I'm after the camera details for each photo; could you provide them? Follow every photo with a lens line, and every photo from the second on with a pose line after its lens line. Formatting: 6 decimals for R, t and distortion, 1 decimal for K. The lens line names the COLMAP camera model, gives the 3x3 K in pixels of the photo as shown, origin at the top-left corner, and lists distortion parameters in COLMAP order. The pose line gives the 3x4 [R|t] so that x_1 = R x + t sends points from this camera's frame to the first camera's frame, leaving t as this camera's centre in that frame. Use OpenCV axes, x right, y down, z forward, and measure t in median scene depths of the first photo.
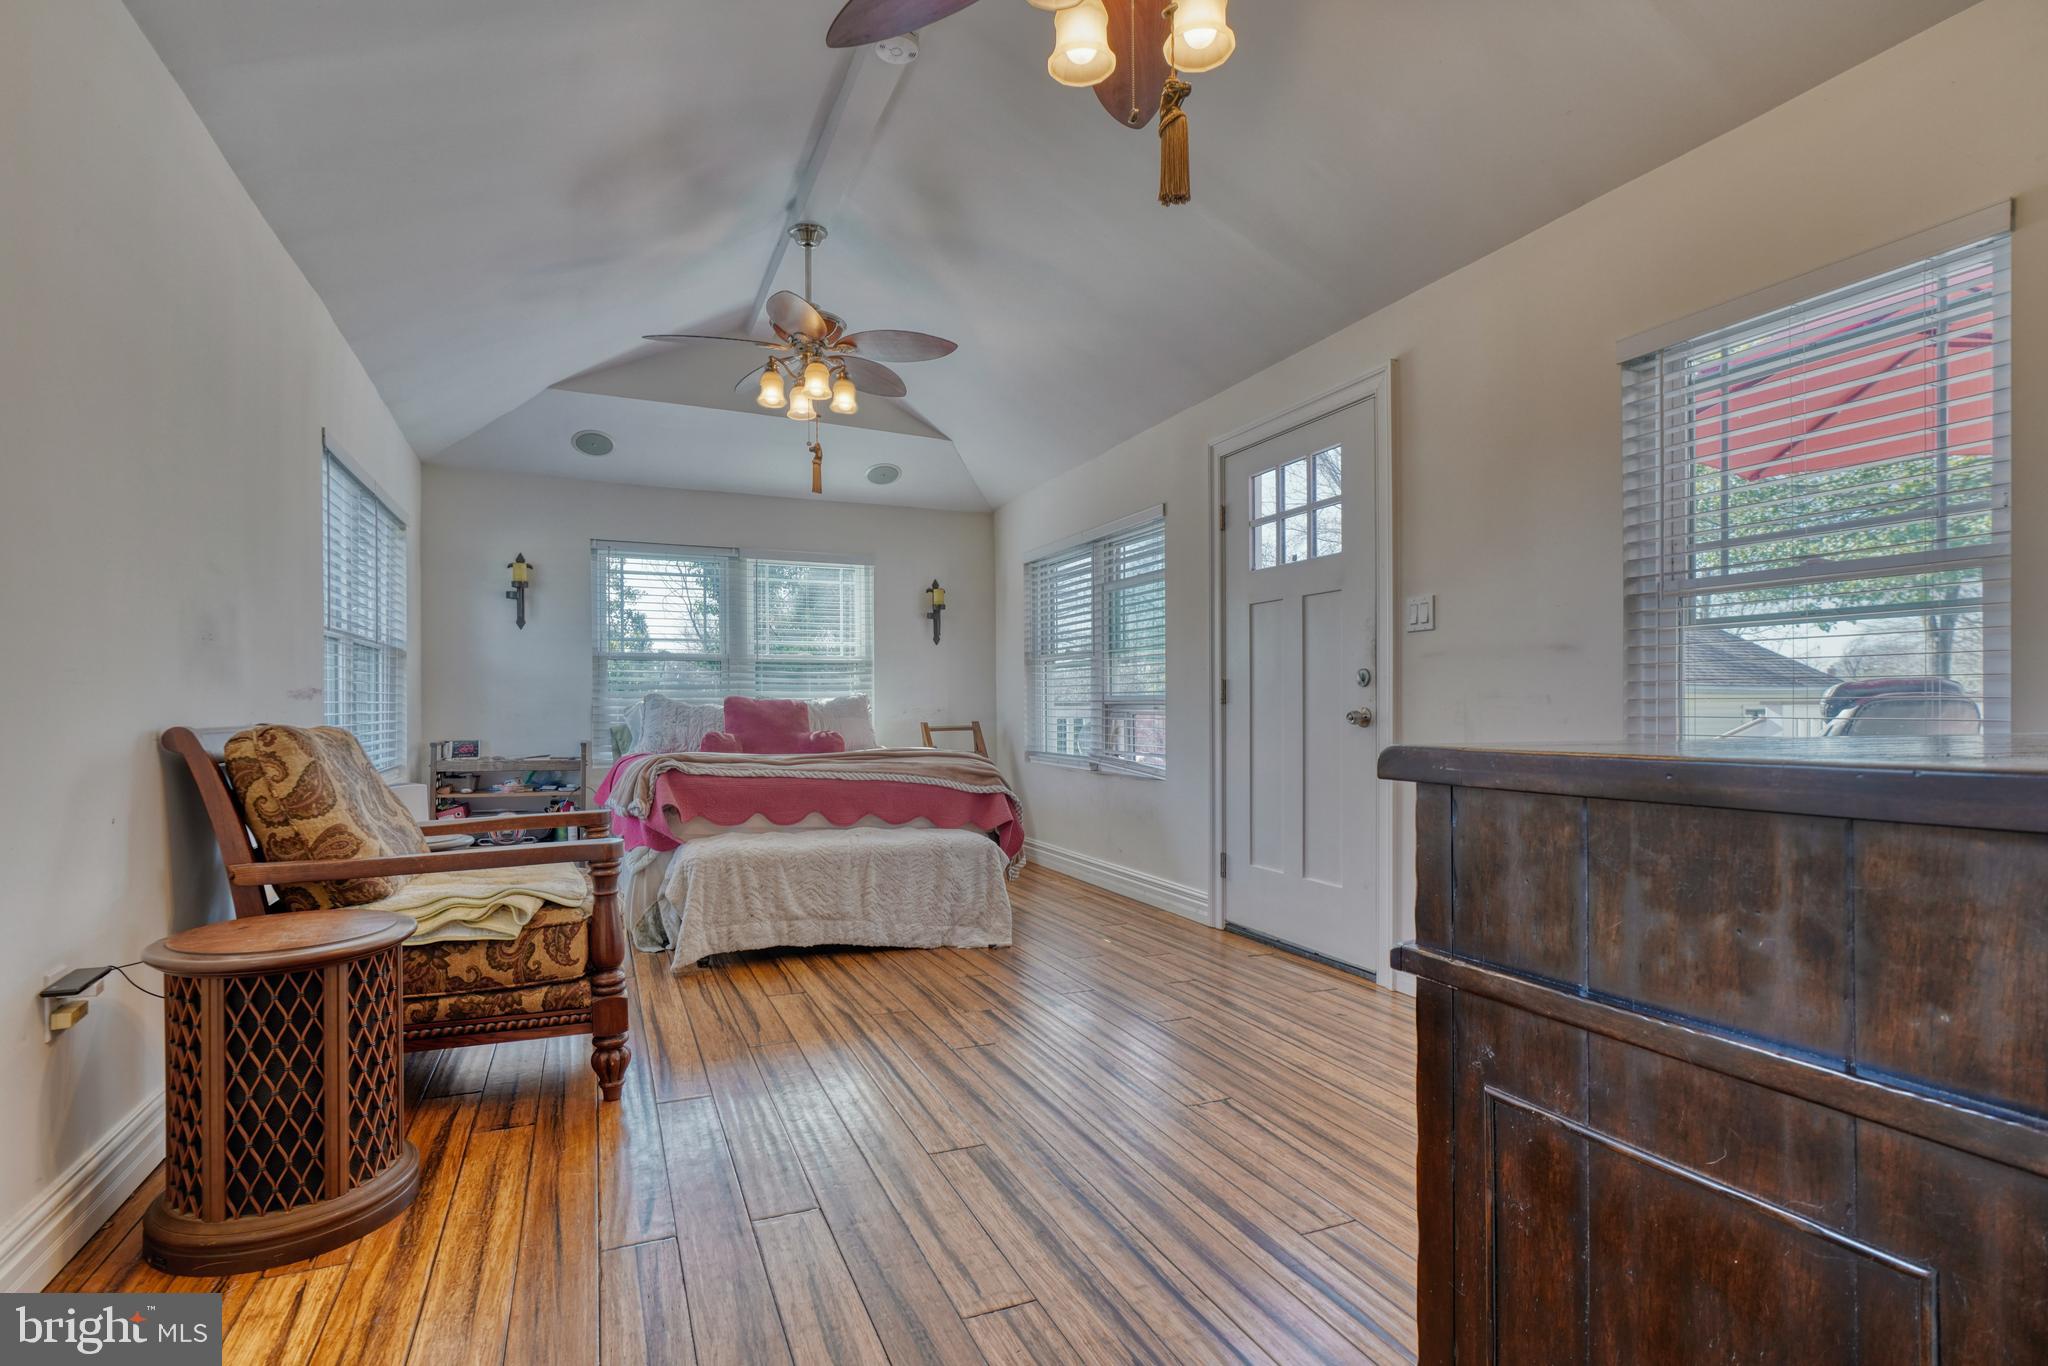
lens RADIAL K [[977.3, 0, 1017.6], [0, 977.3, 690.4], [0, 0, 1]] dist [-0.012557, -0.000093]
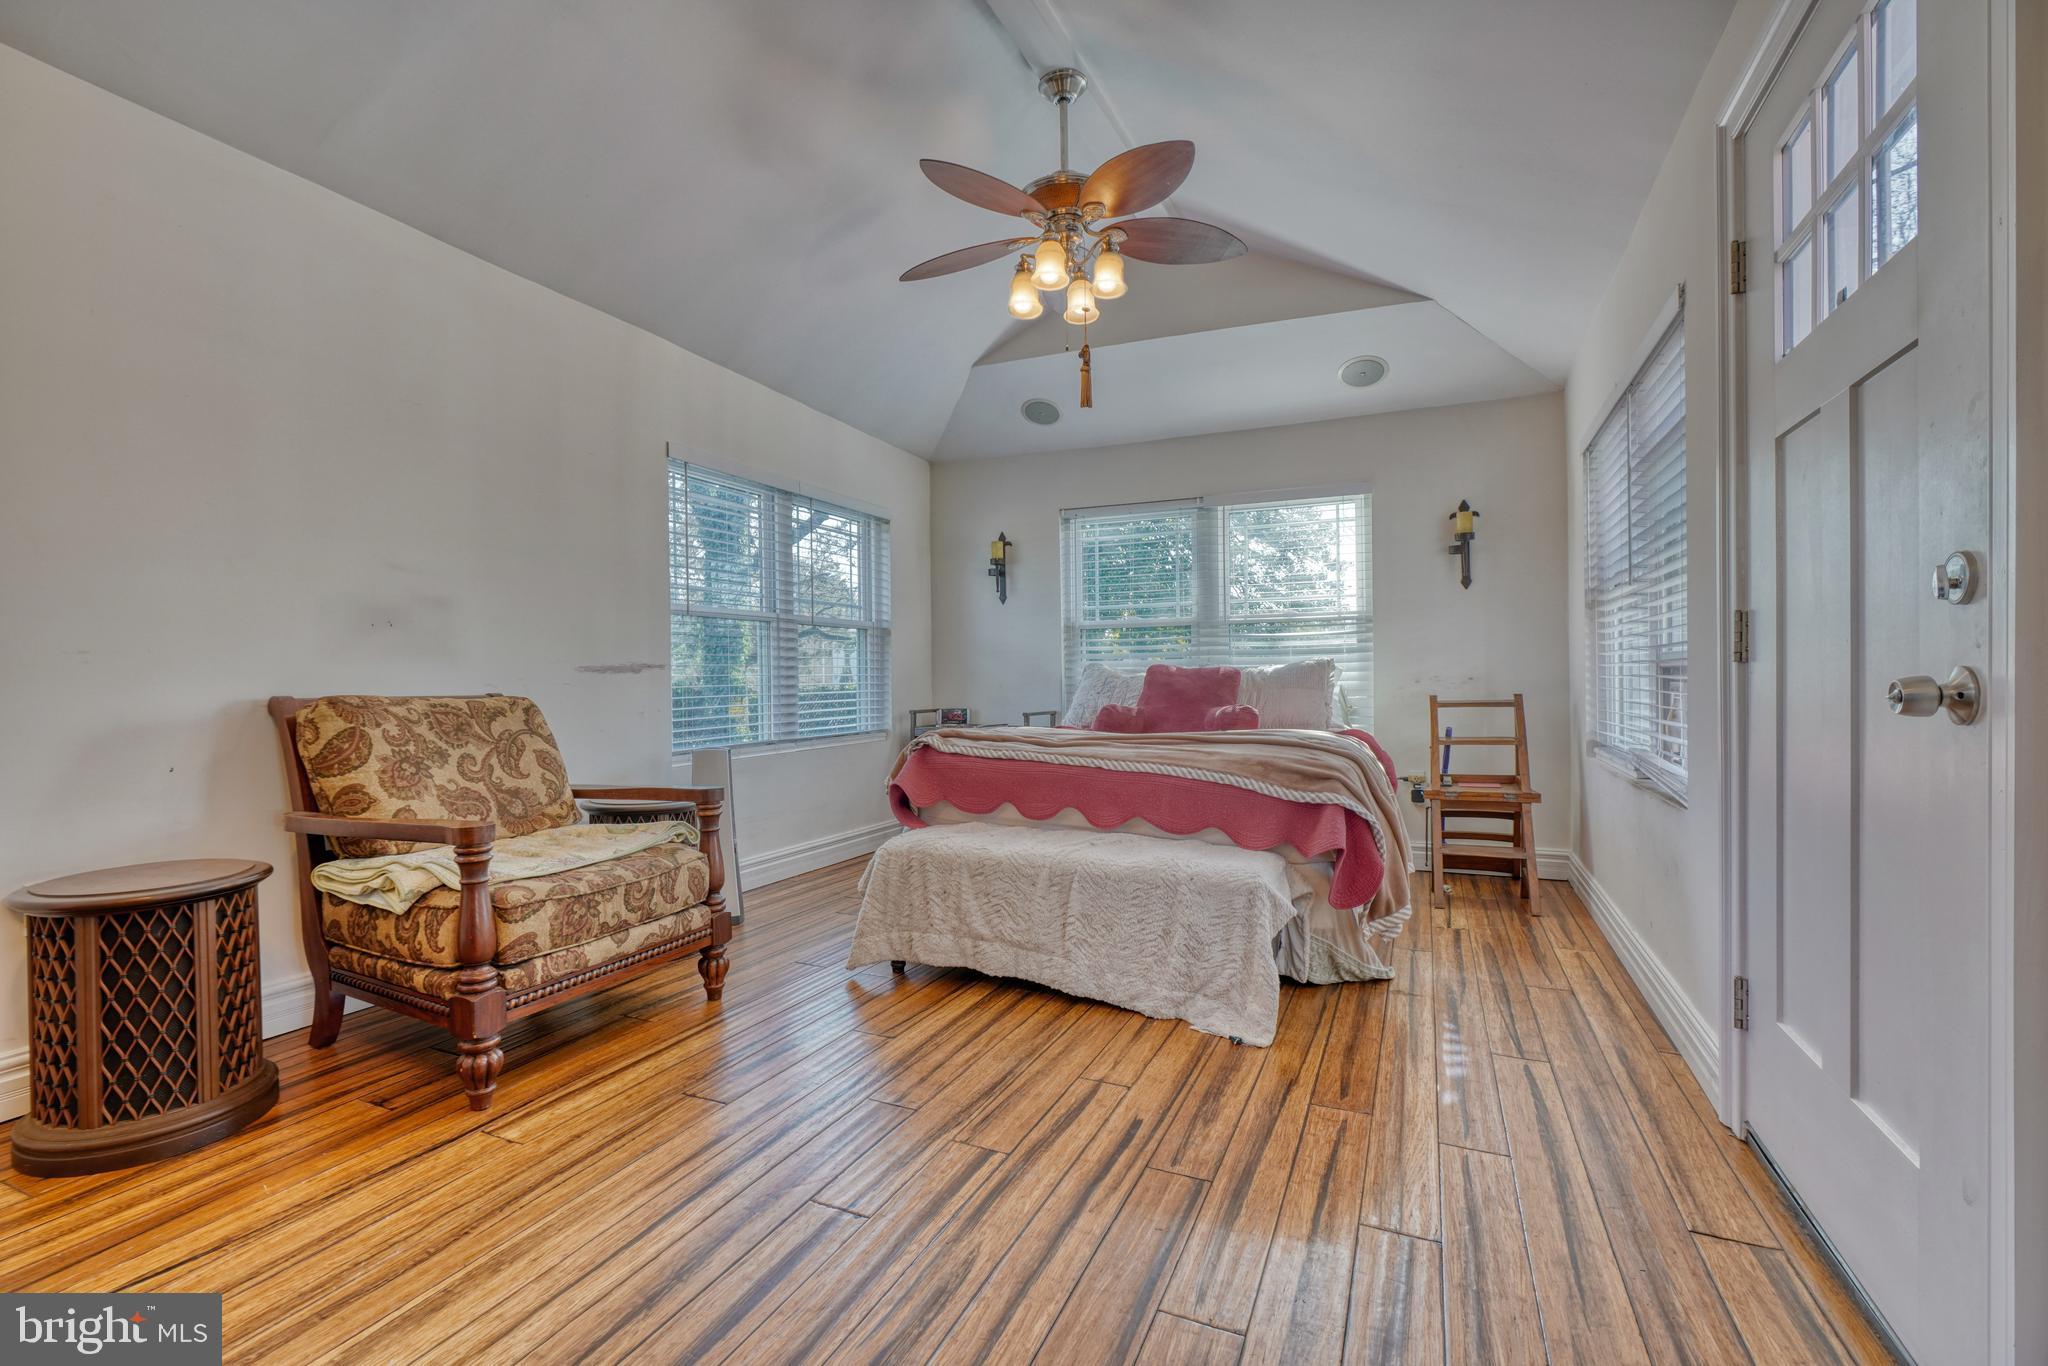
lens RADIAL K [[915.6, 0, 1005.0], [0, 915.6, 675.8], [0, 0, 1]] dist [-0.013925, 0.005523]
pose [[0.664198, -0.008125, -0.747513, 0.341582], [0.019913, 0.999778, 0.006827, 0.011740], [0.747291, -0.019420, 0.664213, 0.501275]]
